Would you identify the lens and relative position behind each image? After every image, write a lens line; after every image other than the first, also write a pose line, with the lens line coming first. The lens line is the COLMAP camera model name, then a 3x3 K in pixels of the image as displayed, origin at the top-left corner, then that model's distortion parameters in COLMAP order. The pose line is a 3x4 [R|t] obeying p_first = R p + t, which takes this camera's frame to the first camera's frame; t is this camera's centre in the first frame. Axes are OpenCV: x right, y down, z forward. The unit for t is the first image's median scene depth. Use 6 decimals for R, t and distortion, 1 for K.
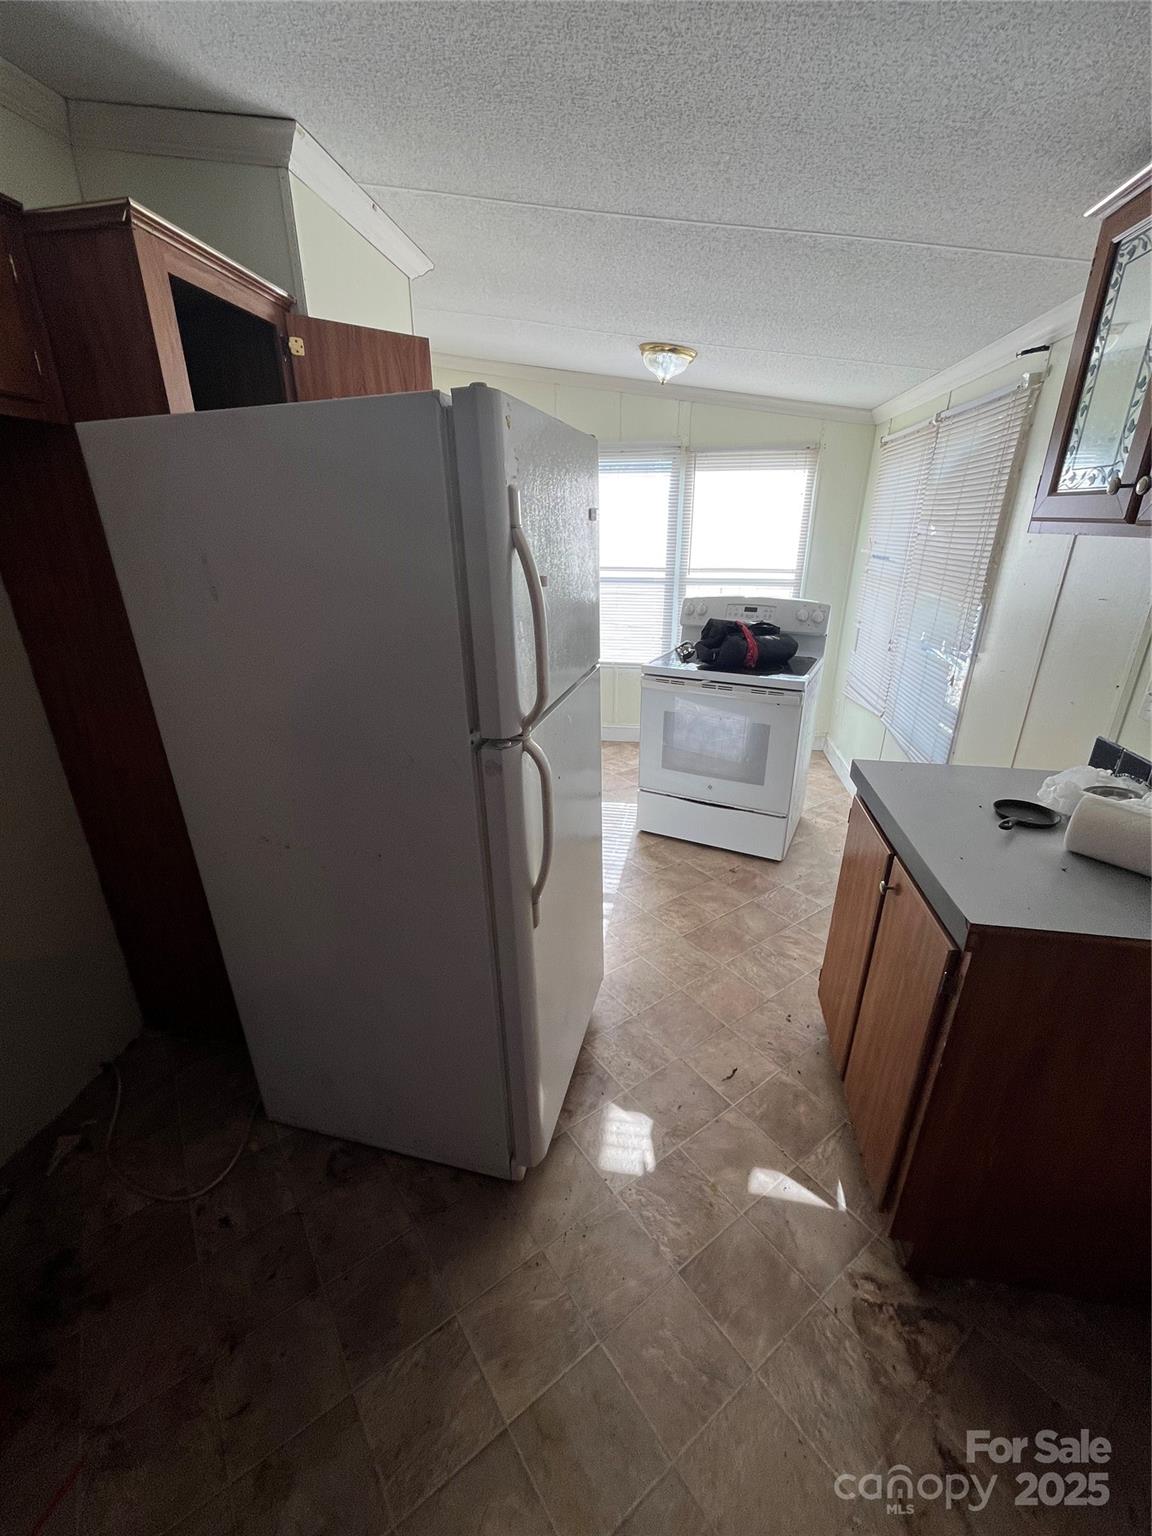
lens RADIAL K [[627.8, 0, 572.8], [0, 627.8, 770.5], [0, 0, 1]] dist [-0.004528, 0.000263]
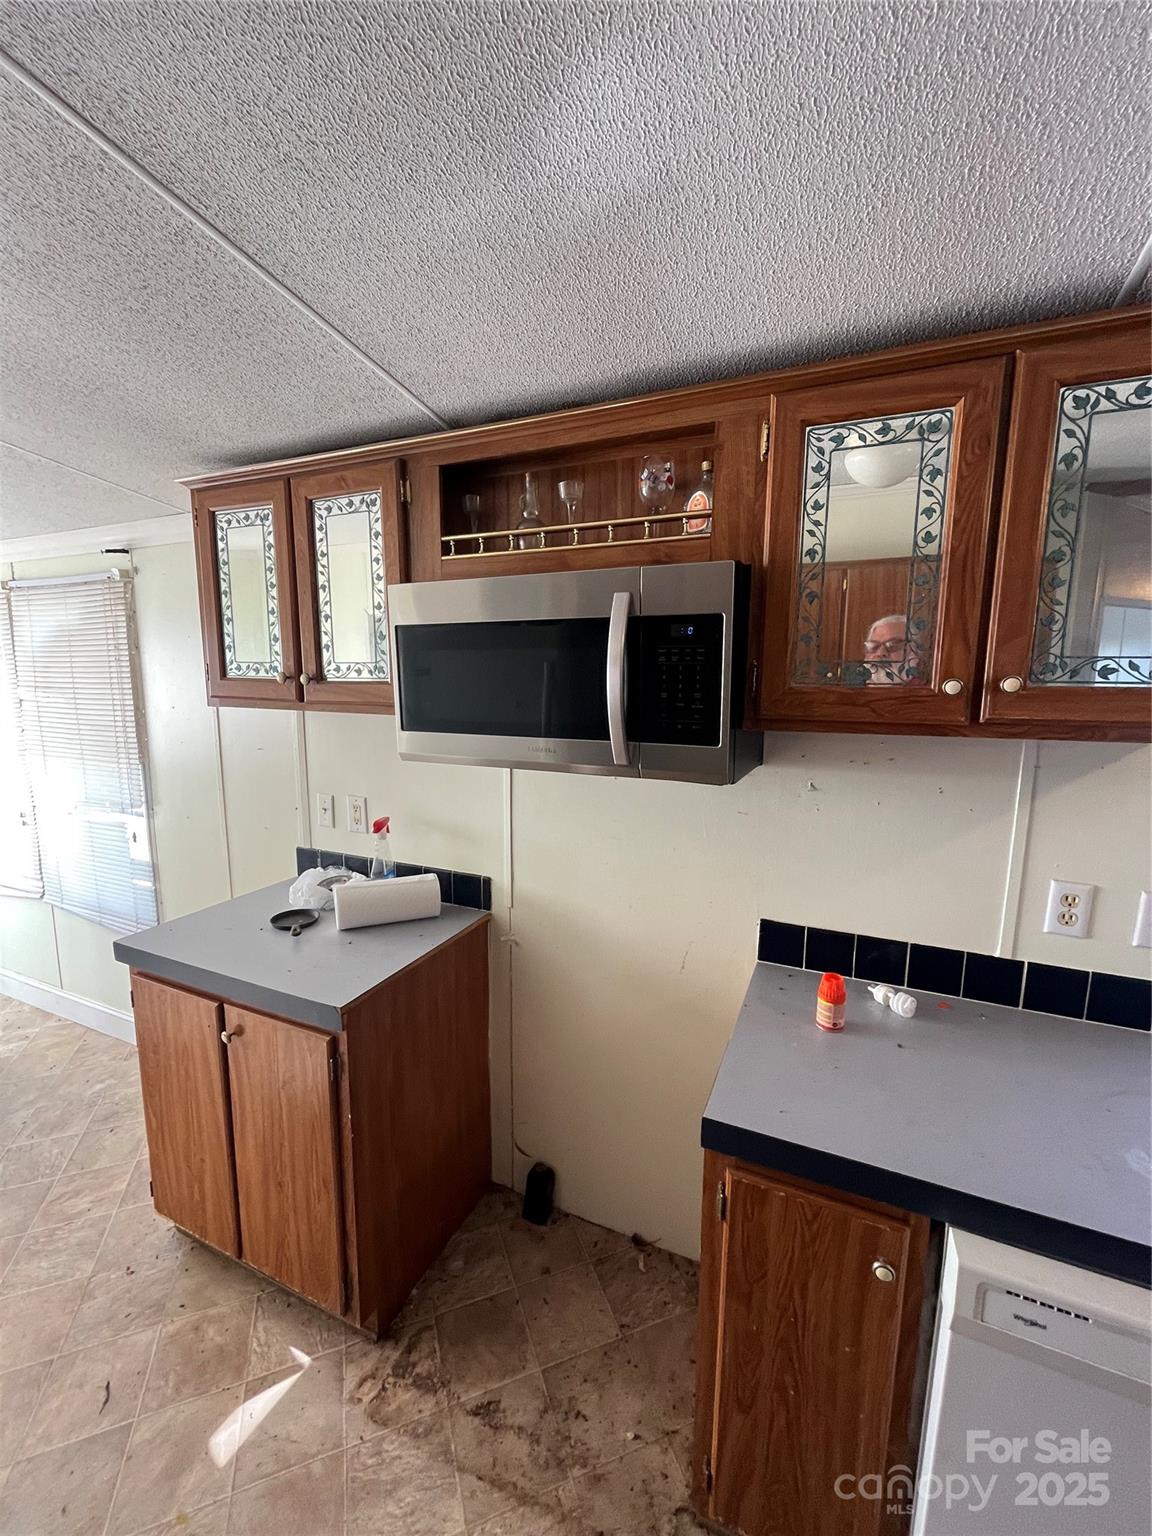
lens RADIAL K [[627.8, 0, 589.2], [0, 627.8, 771.5], [0, 0, 1]] dist [-0.004528, 0.000263]
pose [[0.237198, -0.153957, 0.959184, -0.270580], [0.351605, 0.934028, 0.062970, -0.074326], [-0.905600, 0.322318, 0.275682, 0.032857]]
